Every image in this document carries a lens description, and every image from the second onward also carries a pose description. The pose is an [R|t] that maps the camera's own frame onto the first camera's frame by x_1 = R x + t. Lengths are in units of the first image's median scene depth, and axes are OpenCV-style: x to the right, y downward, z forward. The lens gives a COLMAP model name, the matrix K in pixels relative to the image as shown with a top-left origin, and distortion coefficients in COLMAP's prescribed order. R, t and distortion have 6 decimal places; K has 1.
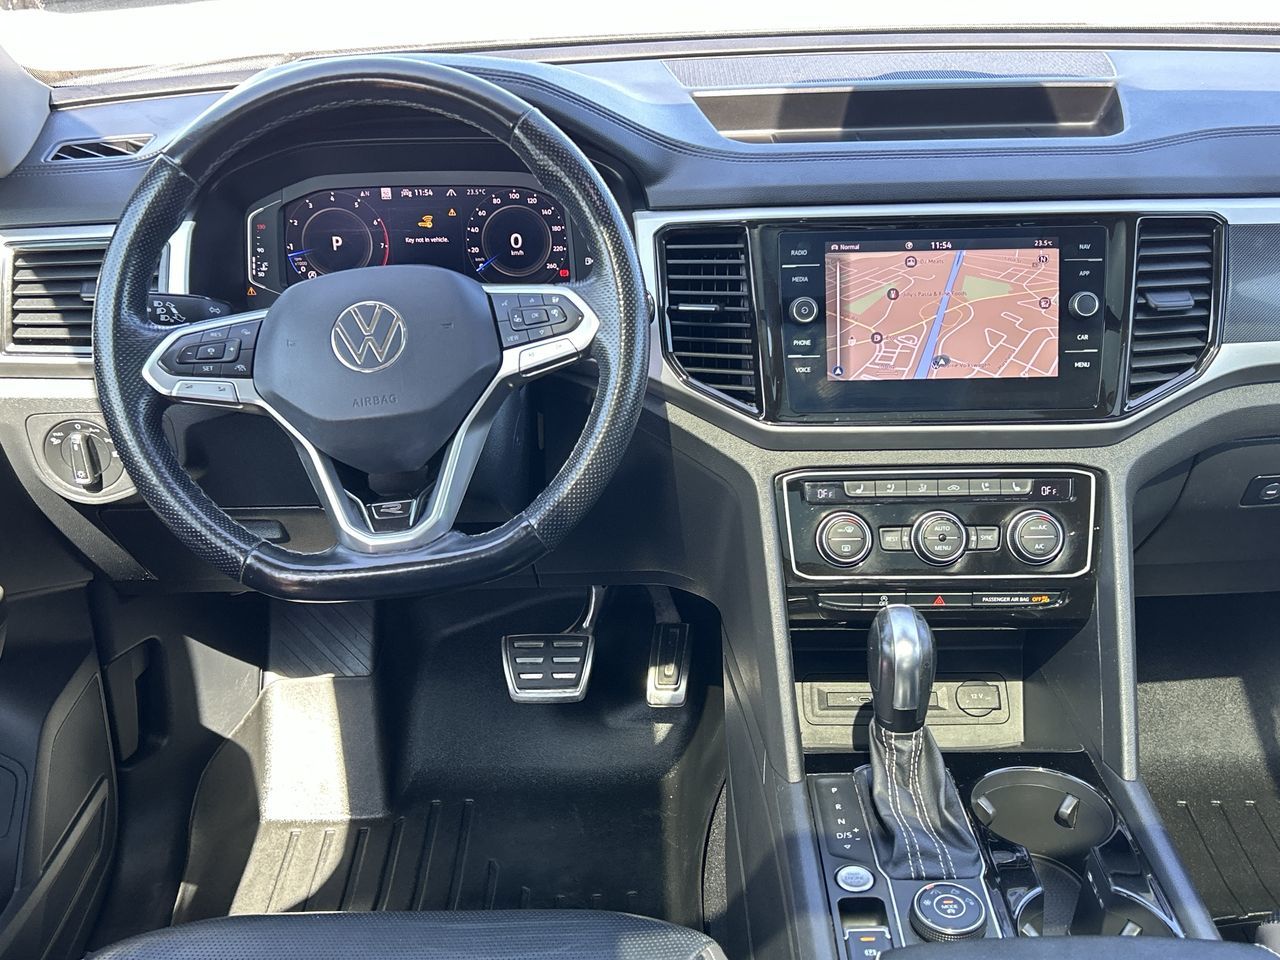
lens RADIAL K [[1374.3, 0, 640.0], [0, 1374.3, 480.0], [0, 0, 1]] dist [0.140083, -0.000381]
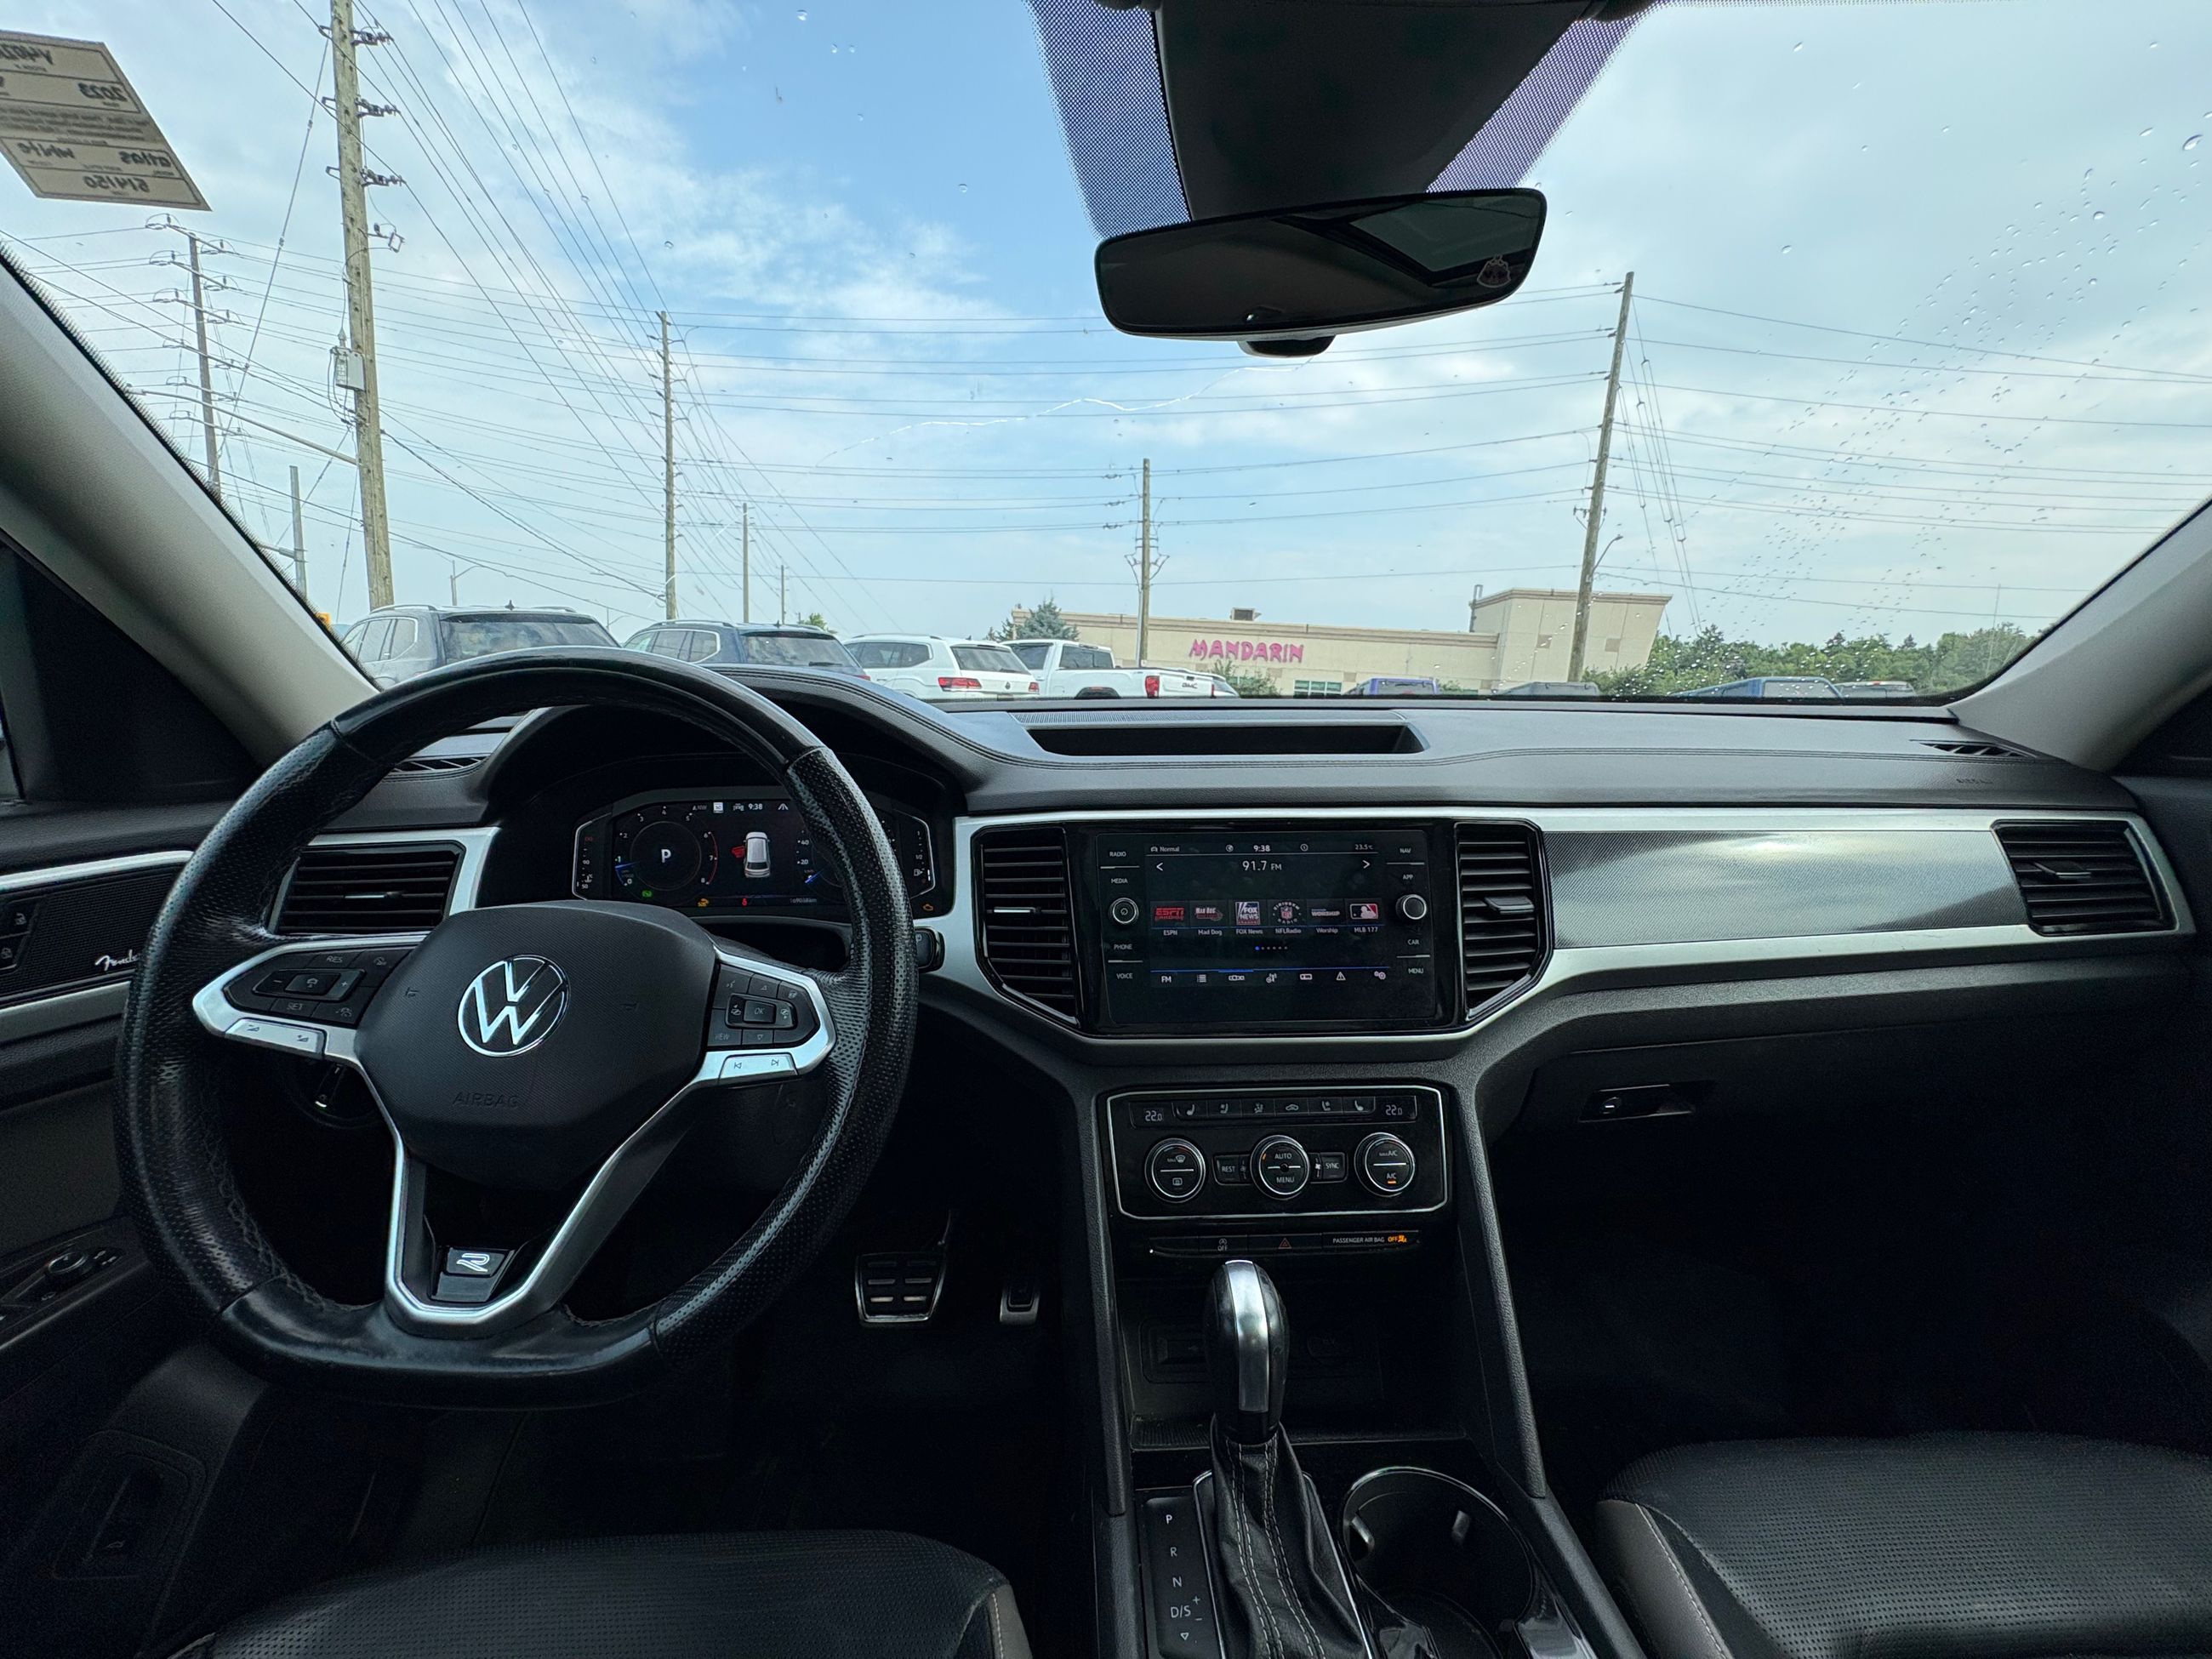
lens RADIAL K [[878.5, 0, 1106.0], [0, 878.5, 829.5], [0, 0, 1]] dist [-0.001061, 0.000158]
pose [[0.998830, 0.006308, 0.047956, 0.074340], [0.007438, 0.959637, -0.281143, -0.008358], [-0.047794, 0.281171, 0.958467, 0.398350]]
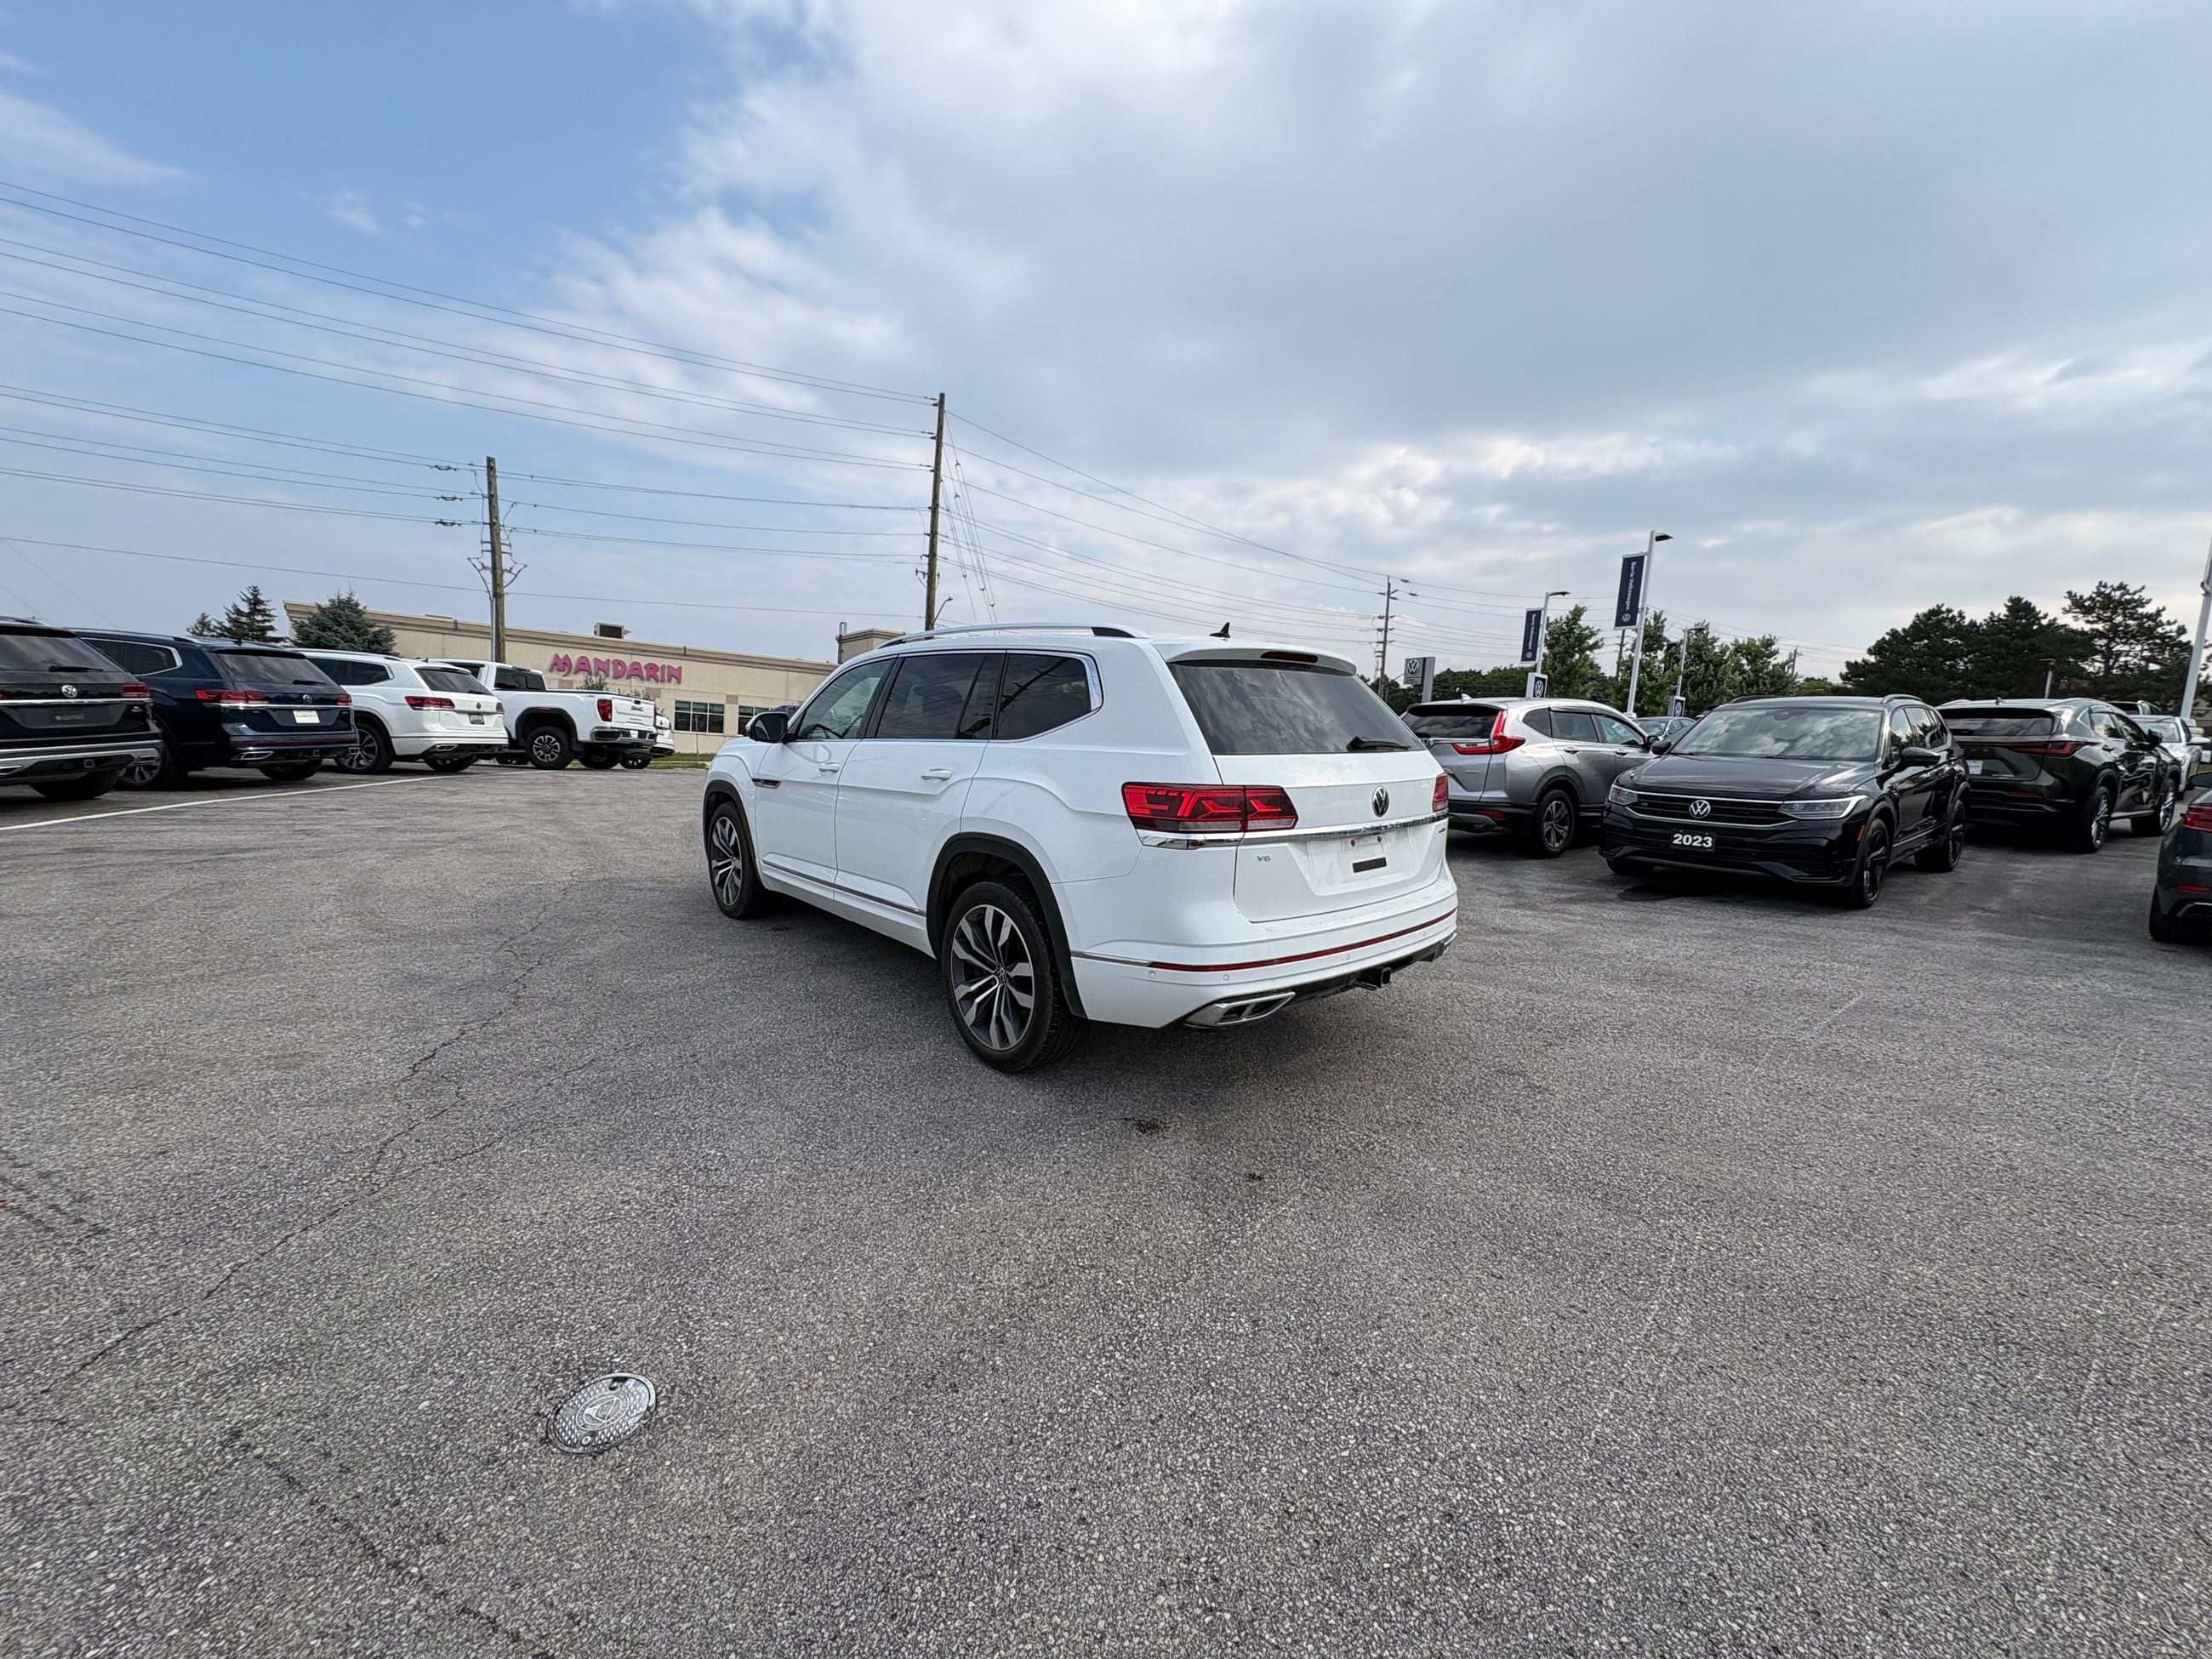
lens RADIAL K [[878.5, 0, 1106.0], [0, 878.5, 829.5], [0, 0, 1]] dist [-0.001061, 0.000158]
pose [[0.742279, -0.050763, 0.668166, -2.625553], [0.254692, 0.943666, -0.211248, 1.791101], [-0.619802, 0.326981, 0.713392, -3.508087]]
